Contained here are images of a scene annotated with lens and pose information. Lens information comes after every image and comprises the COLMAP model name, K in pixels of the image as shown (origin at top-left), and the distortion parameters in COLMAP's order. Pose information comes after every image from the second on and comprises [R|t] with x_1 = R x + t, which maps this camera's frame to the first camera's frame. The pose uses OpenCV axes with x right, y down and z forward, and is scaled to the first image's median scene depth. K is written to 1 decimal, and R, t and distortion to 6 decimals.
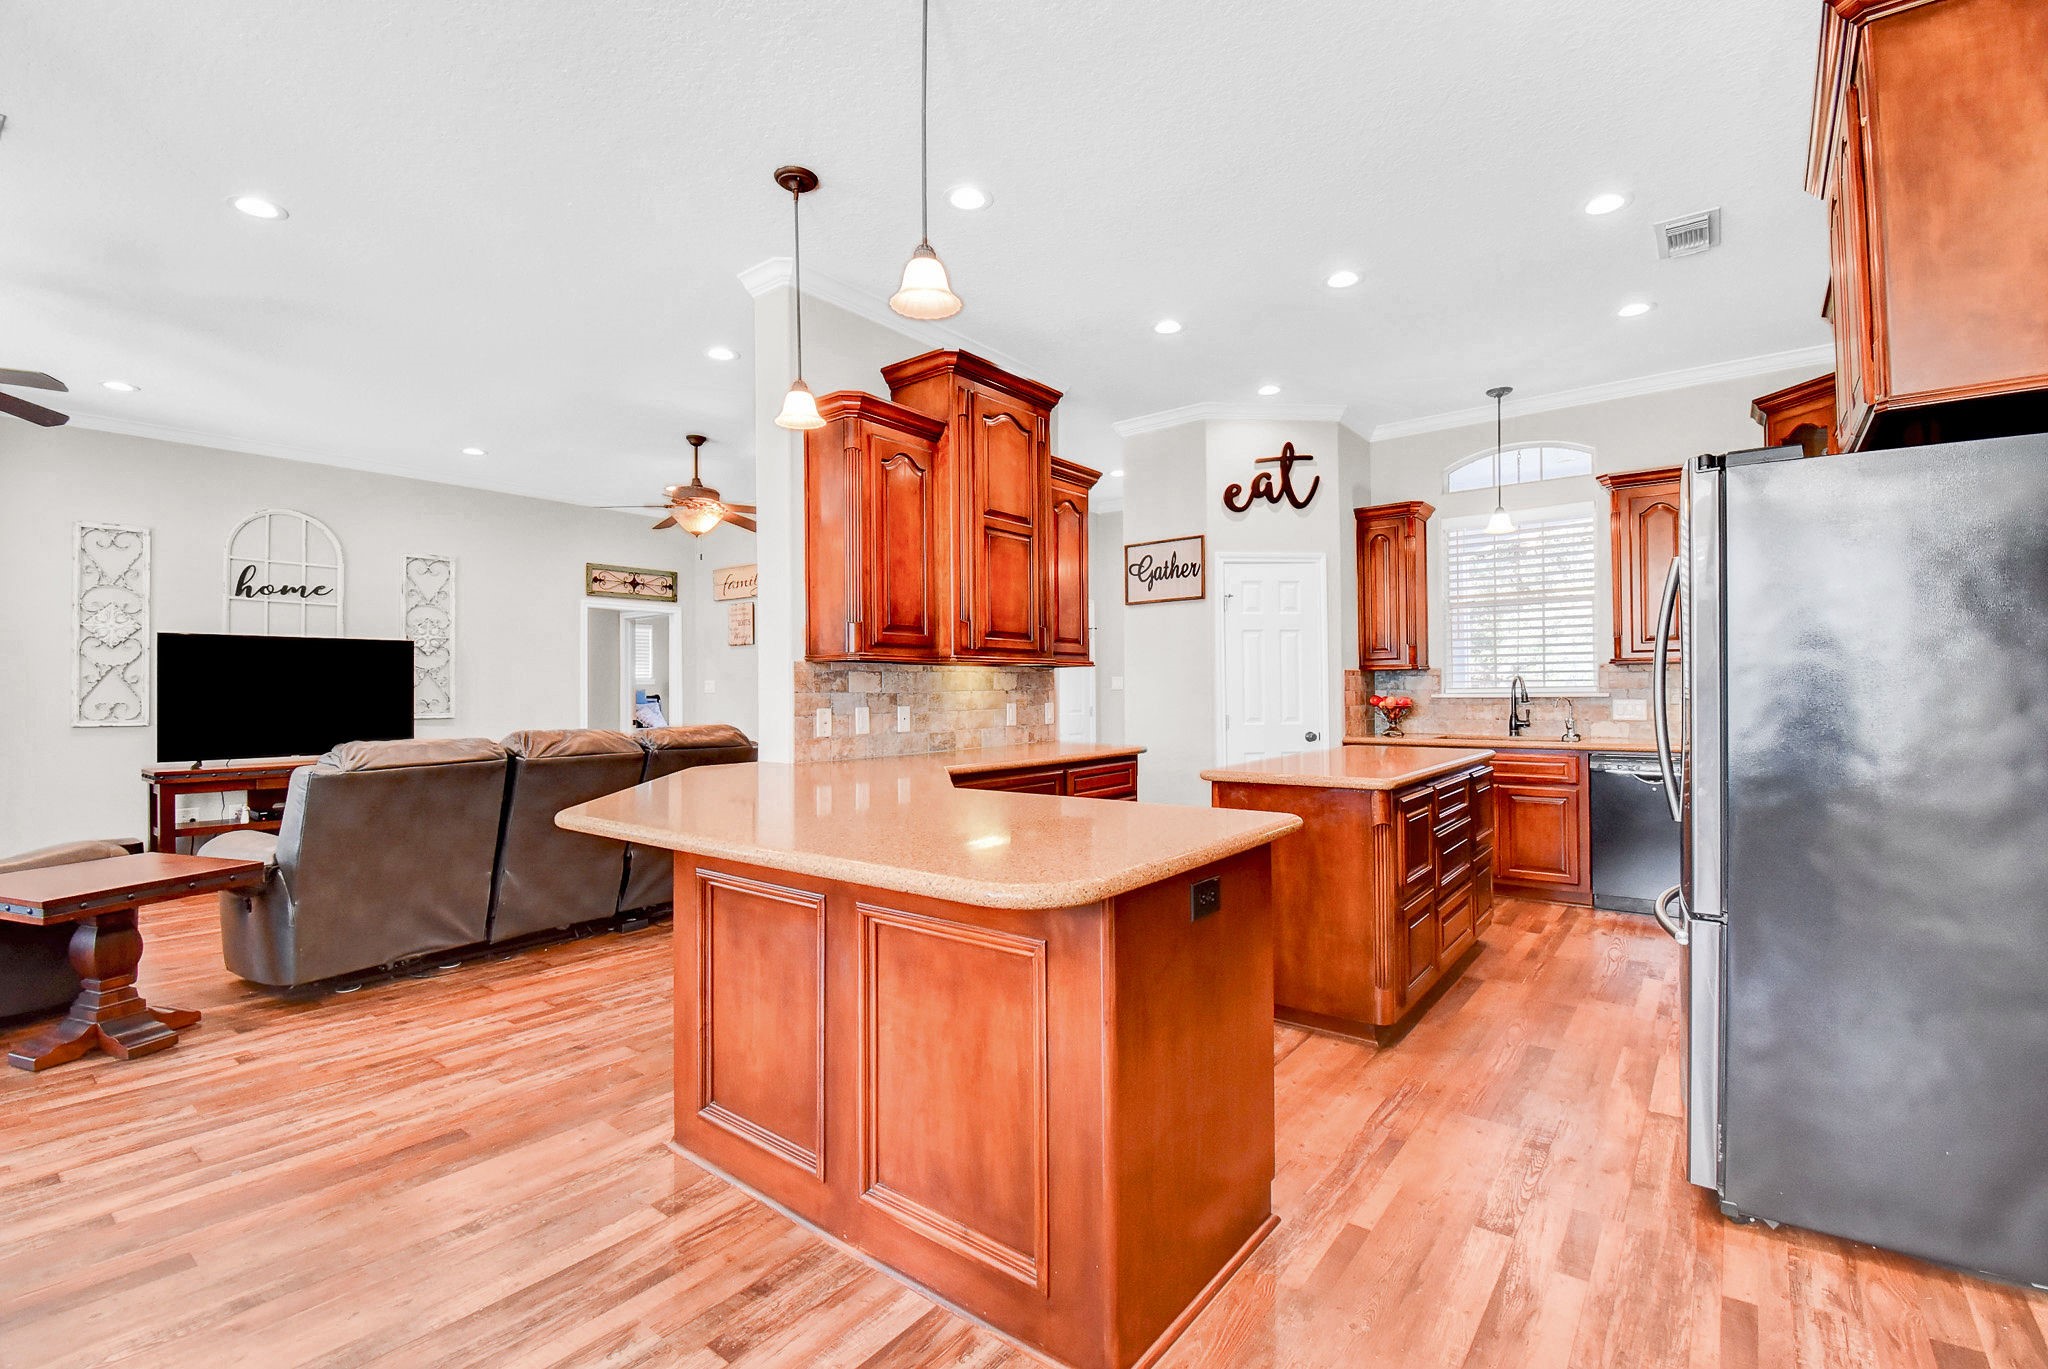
lens RADIAL K [[911.1, 0, 1024.3], [0, 911.1, 681.3], [0, 0, 1]] dist [0.010978, -0.028969]
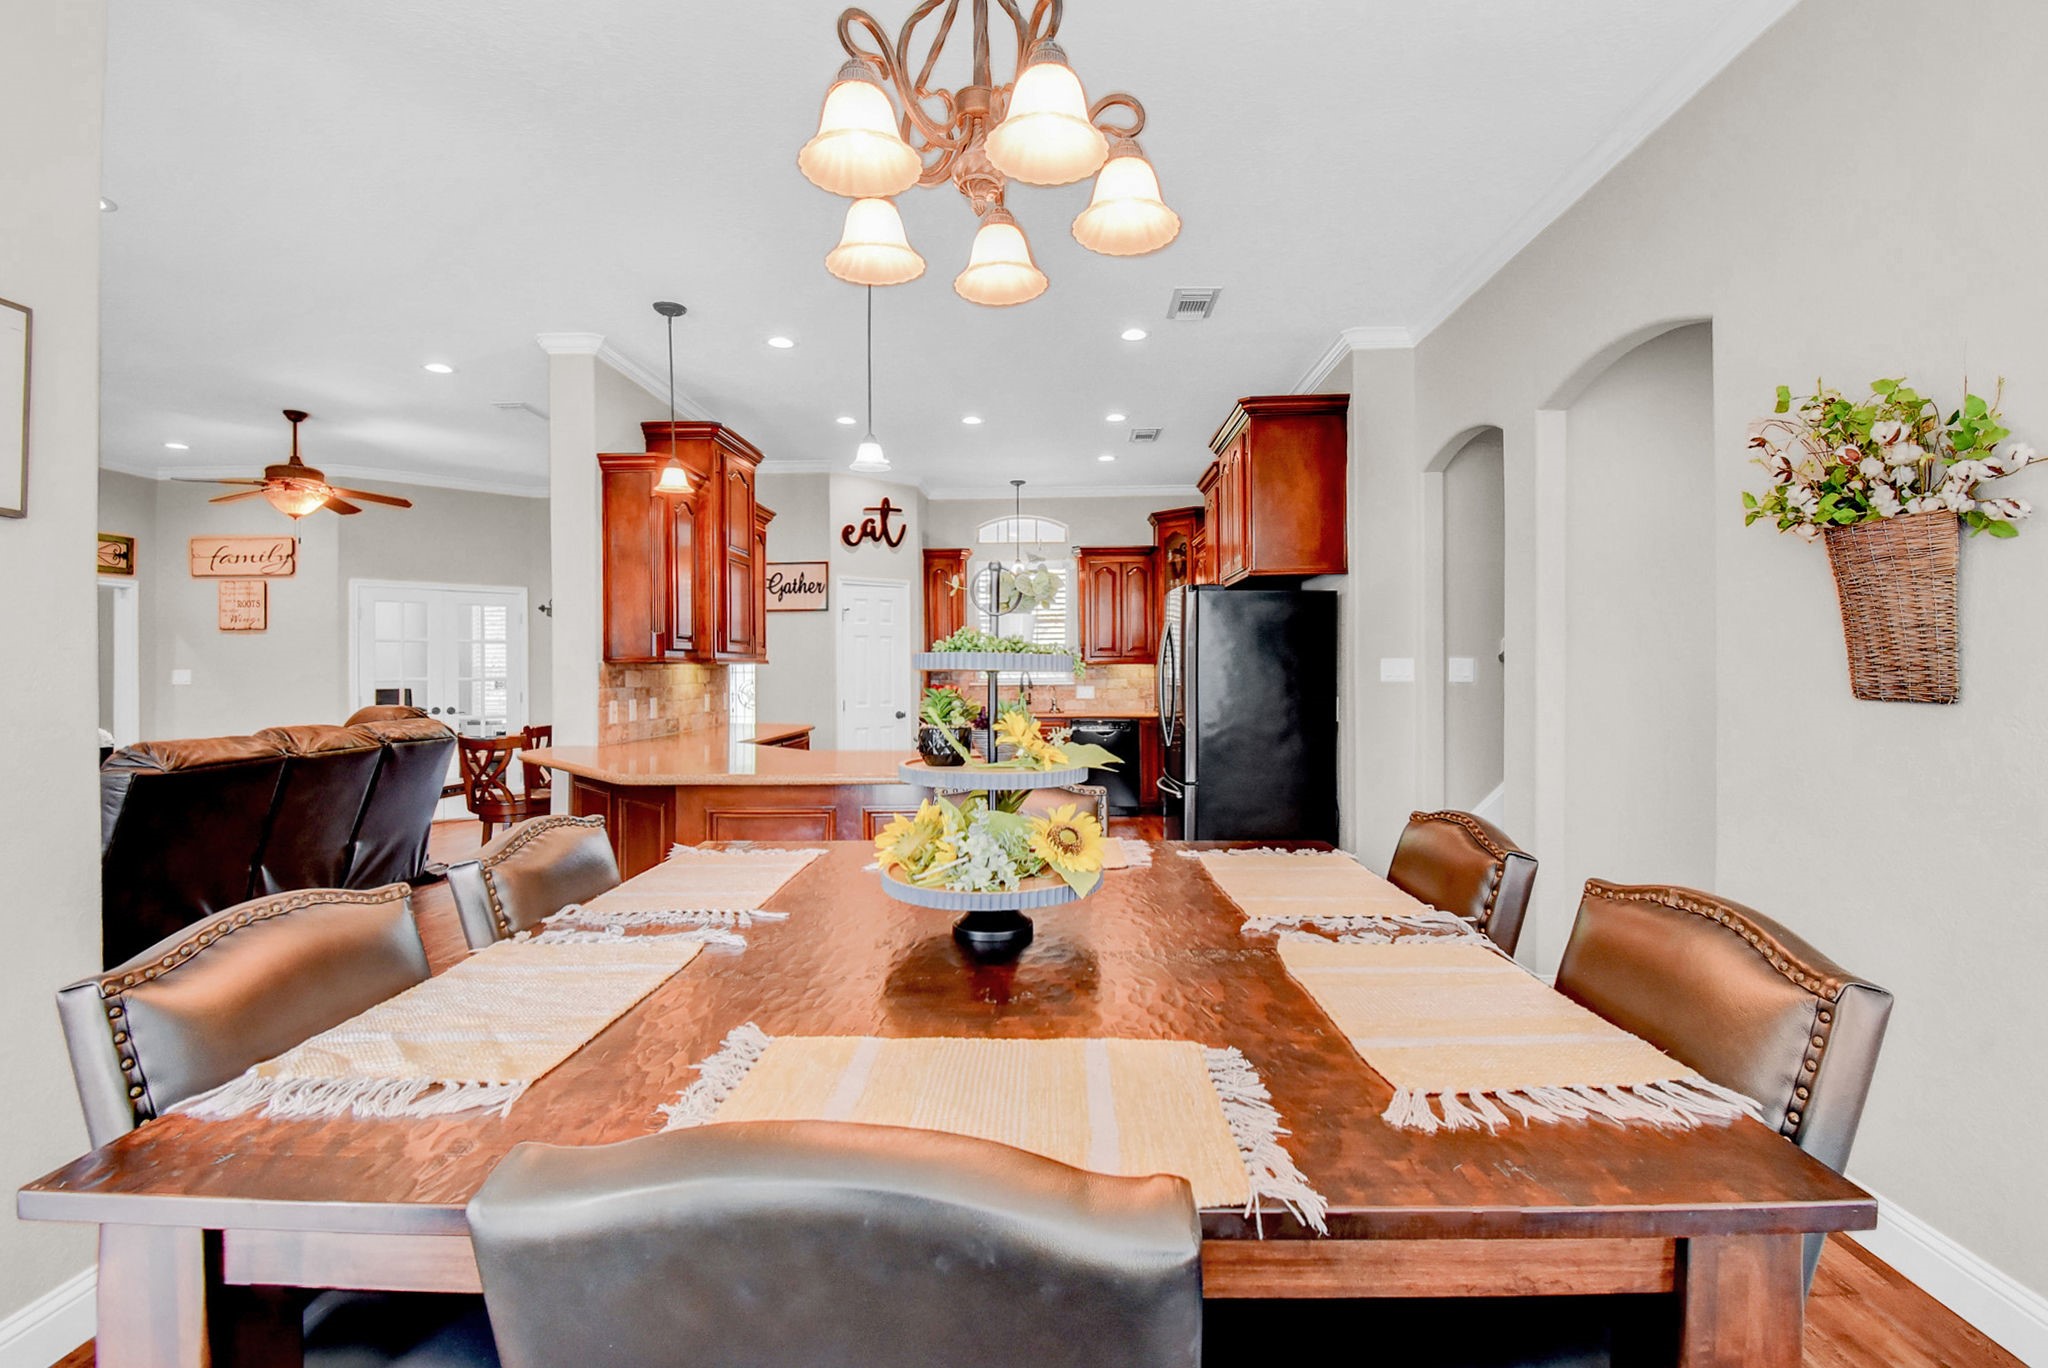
lens RADIAL K [[929.9, 0, 1062.1], [0, 929.9, 672.2], [0, 0, 1]] dist [-0.000086, -0.017210]
pose [[0.784490, 0.000373, 0.620142, -0.361890], [-0.005319, 0.999967, 0.006127, -0.013215], [-0.620119, -0.008105, 0.784466, -0.246017]]
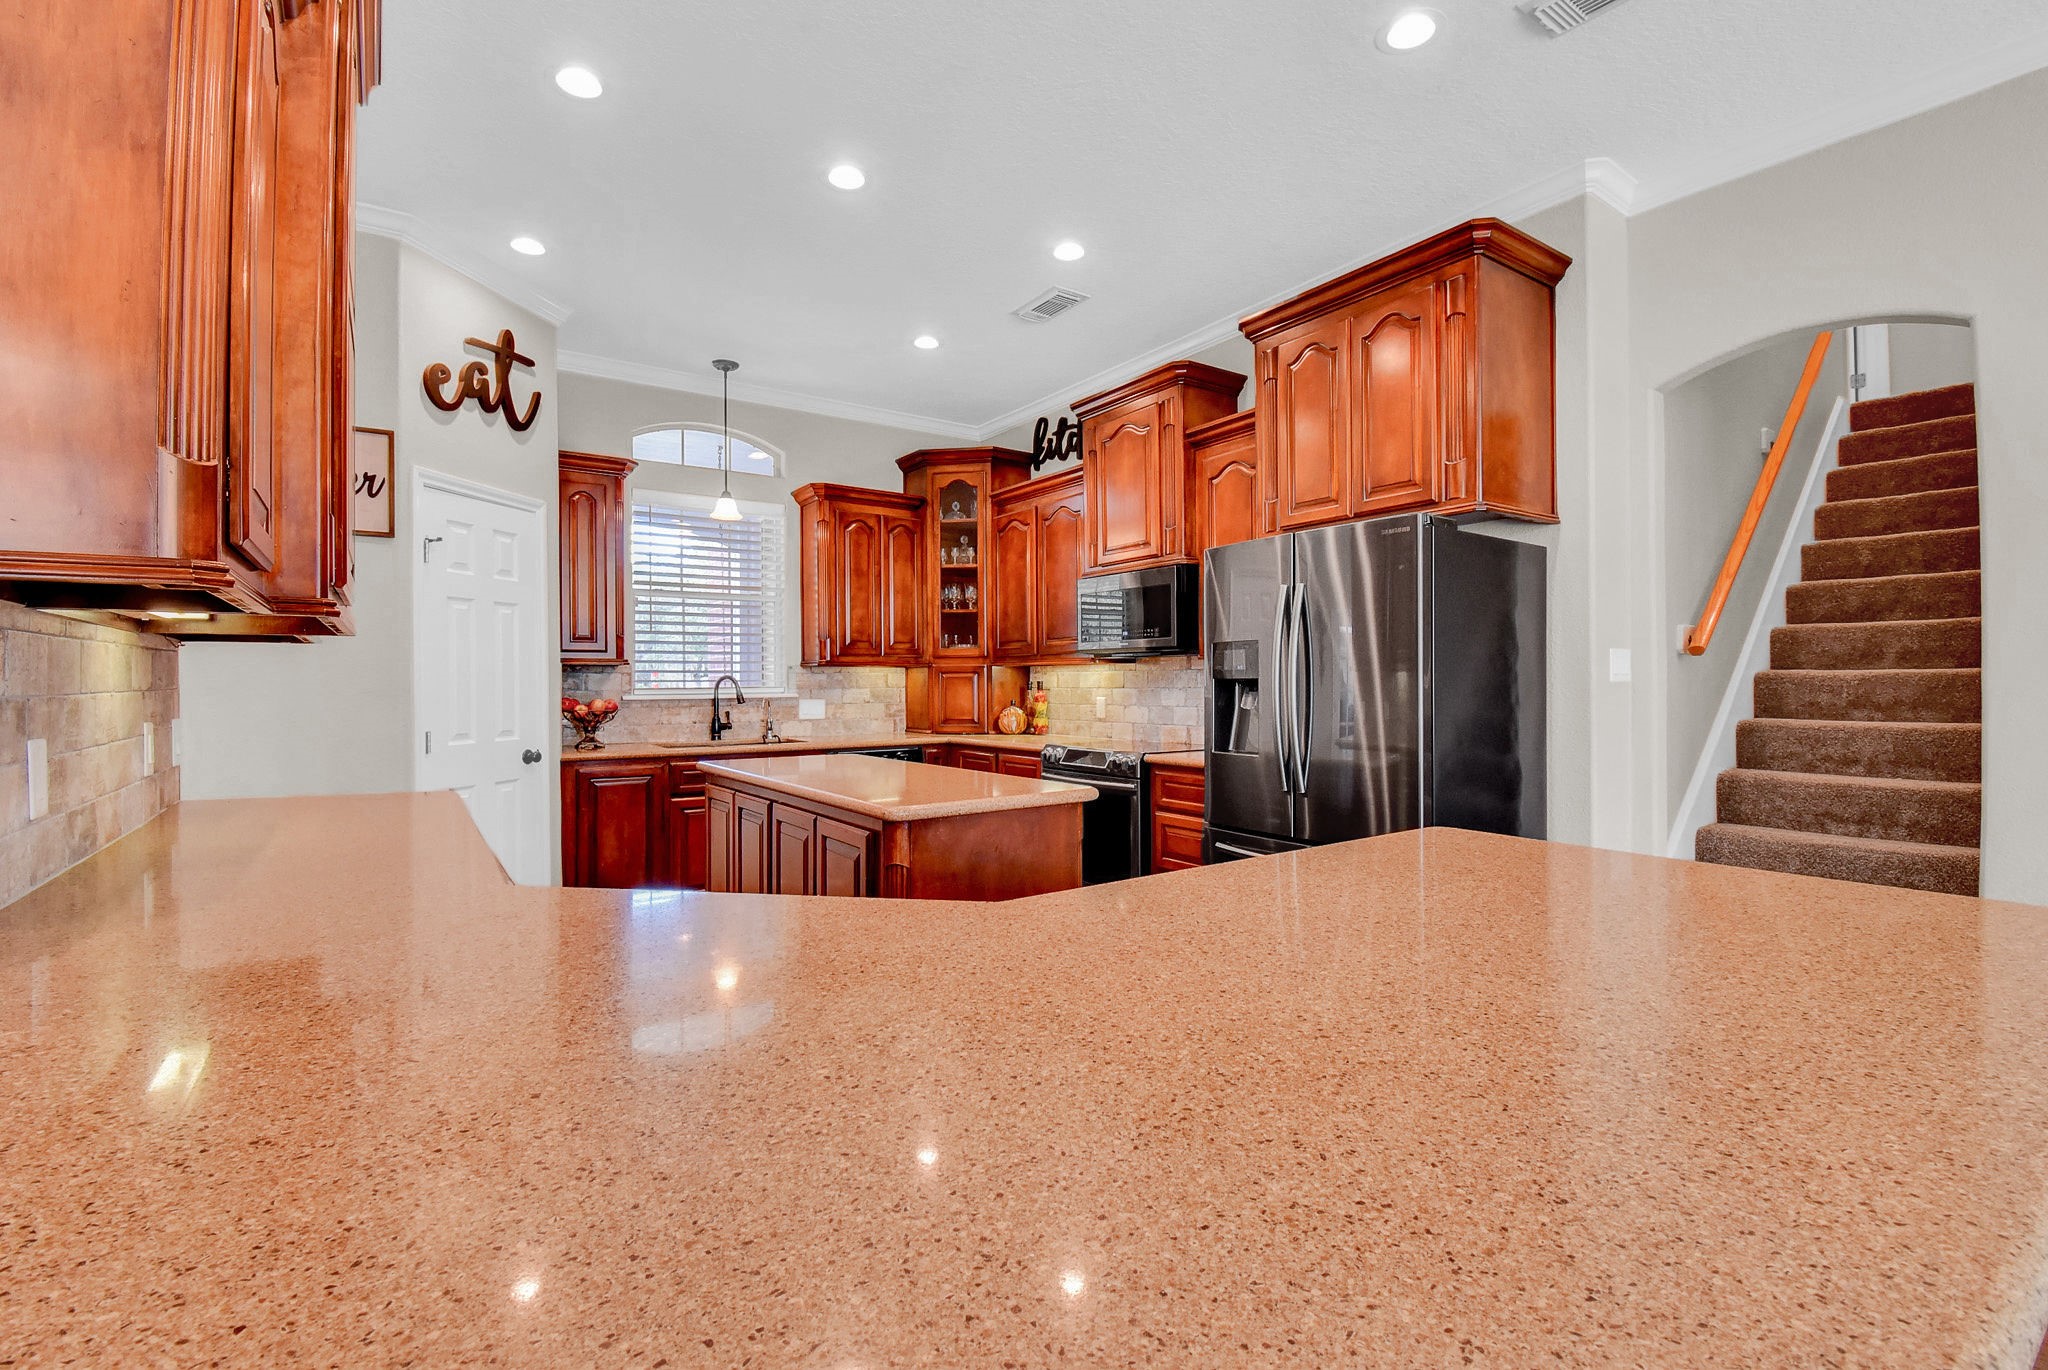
lens RADIAL K [[902.5, 0, 1038.7], [0, 902.5, 688.5], [0, 0, 1]] dist [0.001651, -0.025744]
pose [[0.273416, 0.001672, 0.961894, -0.252360], [-0.005695, 0.999984, -0.000120, 0.005699], [-0.961879, -0.005445, 0.273421, 0.429971]]
